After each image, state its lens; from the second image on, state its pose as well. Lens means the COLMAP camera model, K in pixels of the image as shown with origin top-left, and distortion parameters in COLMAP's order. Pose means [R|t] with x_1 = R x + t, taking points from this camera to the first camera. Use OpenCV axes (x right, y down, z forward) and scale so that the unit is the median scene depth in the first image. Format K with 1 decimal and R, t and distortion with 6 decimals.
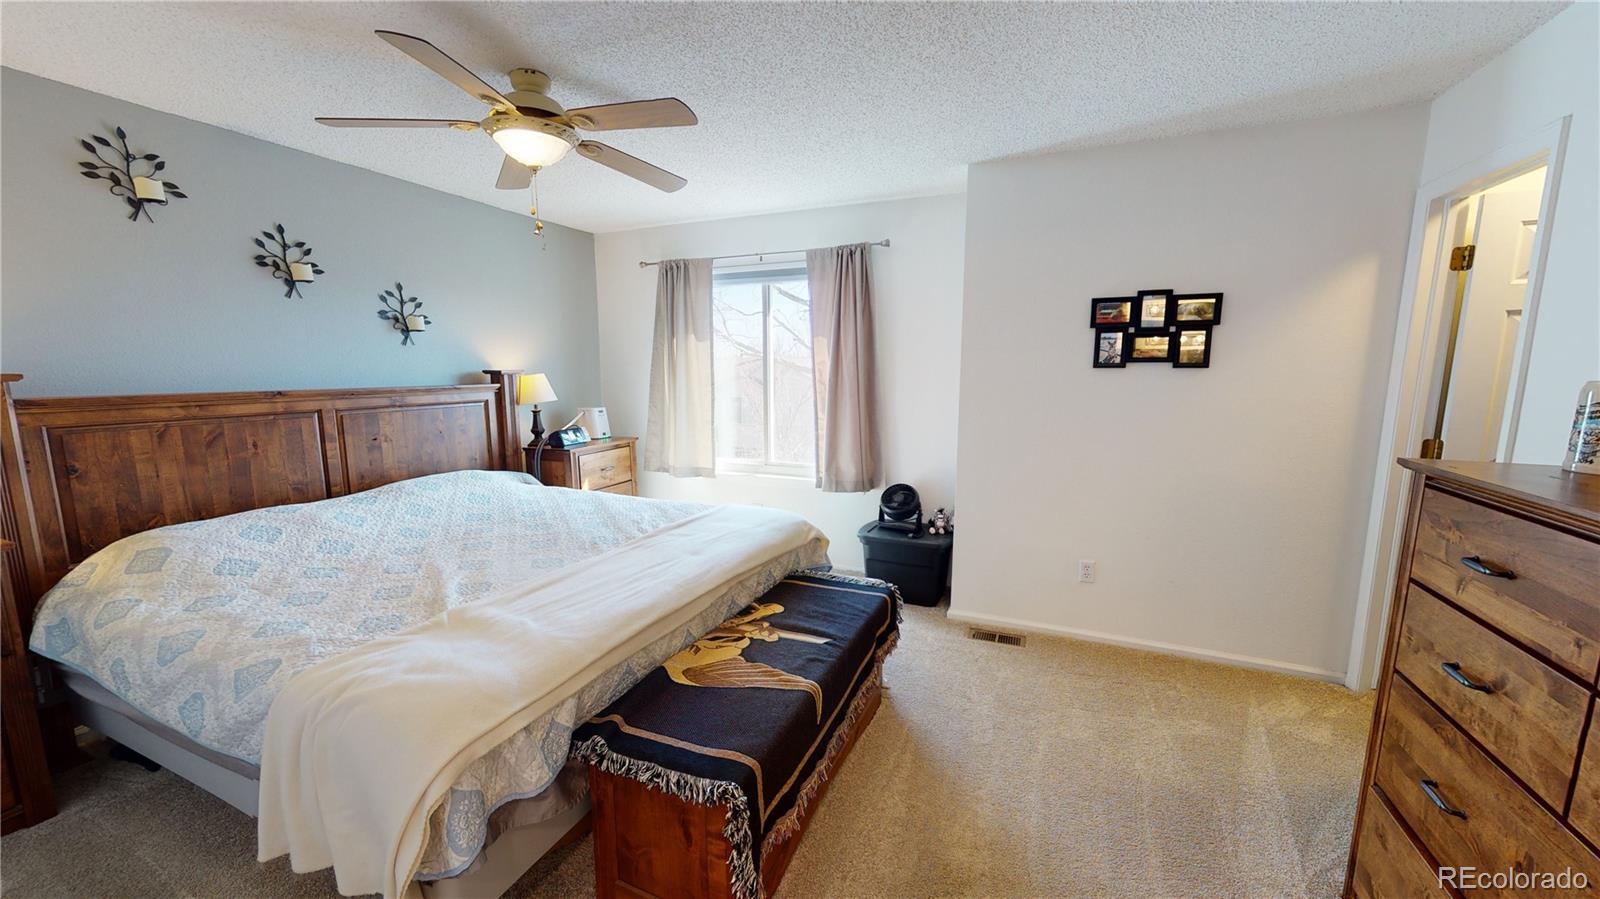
lens RADIAL K [[588.5, 0, 796.9], [0, 588.5, 455.2], [0, 0, 1]] dist [0.002775, -0.001159]
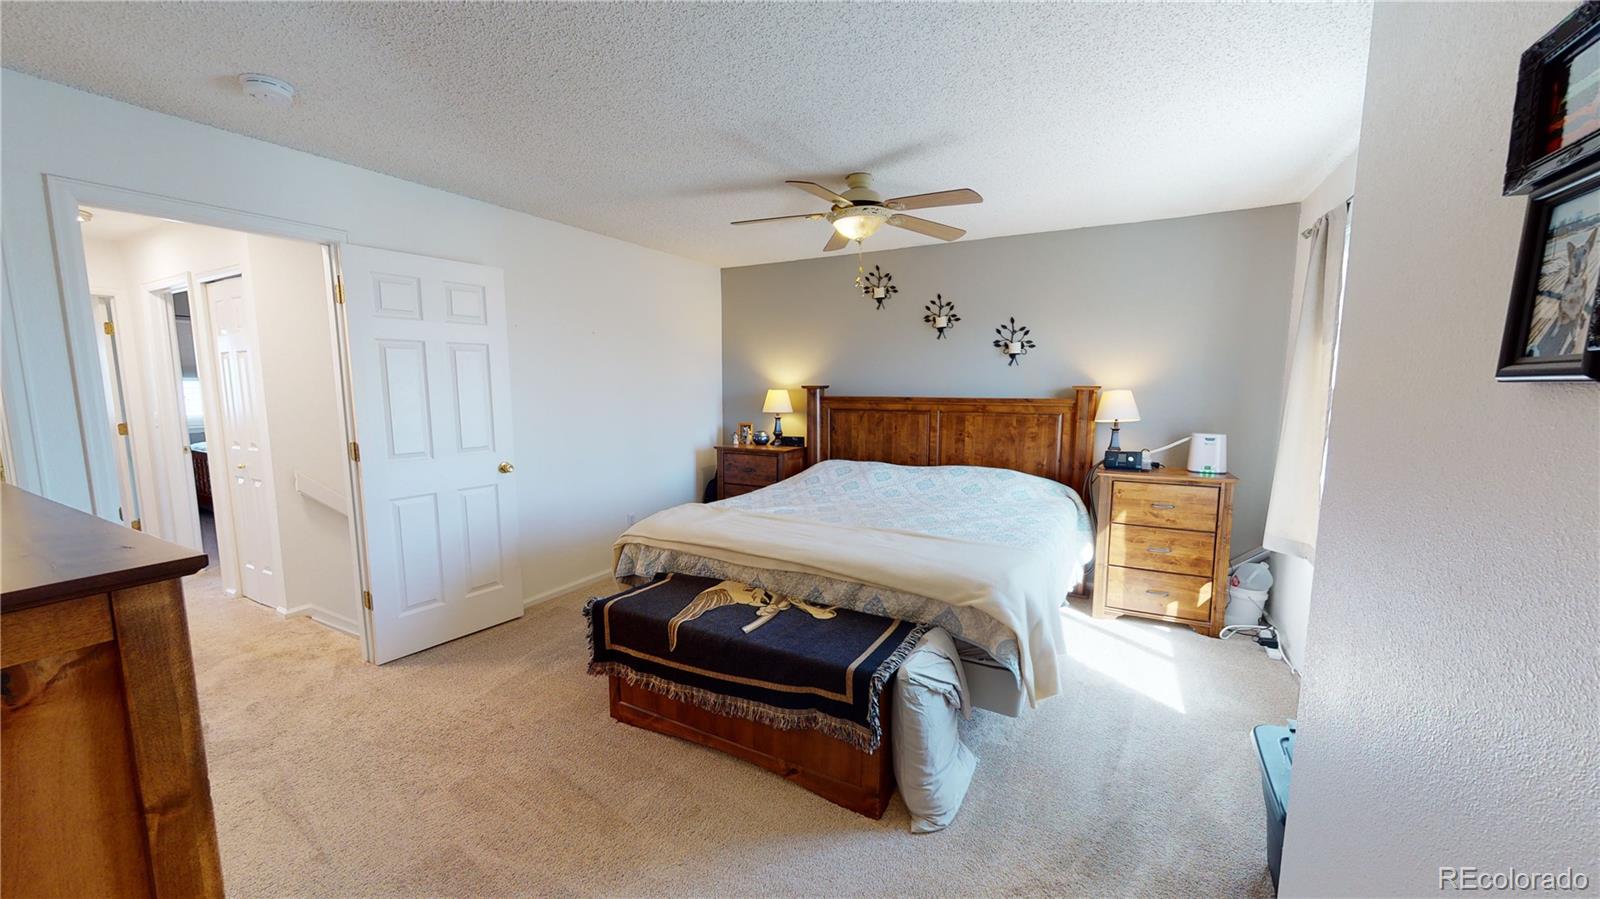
lens RADIAL K [[588.5, 0, 799.8], [0, 588.5, 450.9], [0, 0, 1]] dist [0.002775, -0.001159]
pose [[-0.088989, 0.112465, -0.989663, 0.855302], [-0.149708, 0.980807, 0.124920, -0.128284], [0.984717, 0.159277, -0.070445, 0.885052]]
